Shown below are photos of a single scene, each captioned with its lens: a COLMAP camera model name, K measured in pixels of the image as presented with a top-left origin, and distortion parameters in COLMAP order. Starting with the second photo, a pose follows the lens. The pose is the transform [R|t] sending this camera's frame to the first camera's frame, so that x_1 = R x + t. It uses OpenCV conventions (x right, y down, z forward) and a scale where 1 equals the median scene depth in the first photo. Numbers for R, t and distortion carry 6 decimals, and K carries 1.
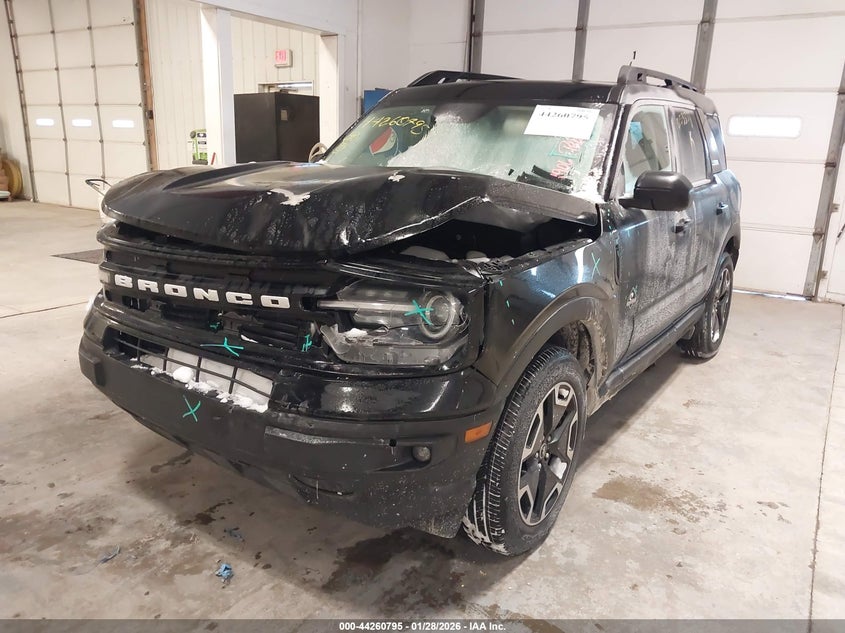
lens RADIAL K [[663.1, 0, 420.7], [0, 663.1, 308.6], [0, 0, 1]] dist [0.011129, 0.002208]
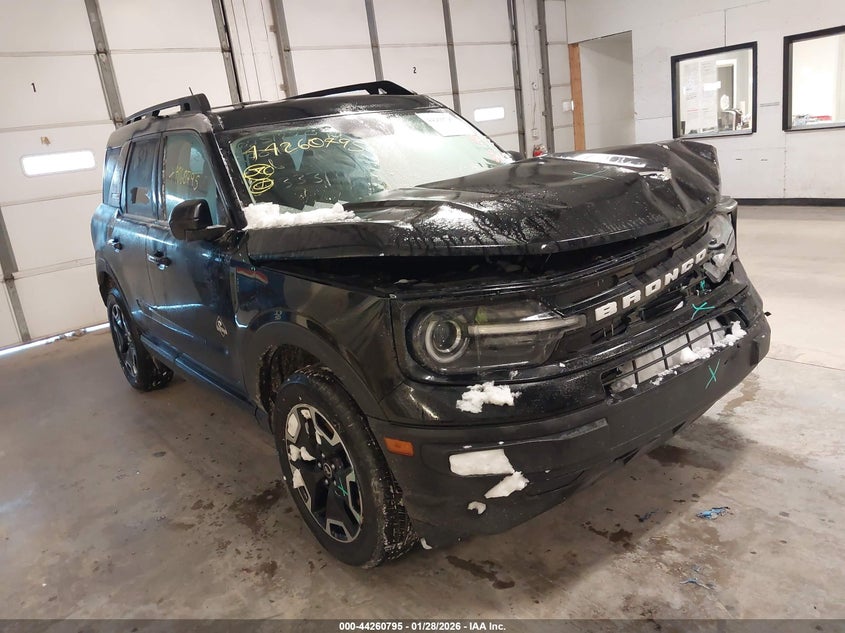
lens RADIAL K [[663.1, 0, 421.3], [0, 663.1, 322.8], [0, 0, 1]] dist [0.011129, 0.002208]
pose [[0.295852, -0.335846, 0.894248, -1.243846], [0.375058, 0.901818, 0.214606, -0.290547], [-0.878523, 0.271903, 0.392766, 0.851044]]
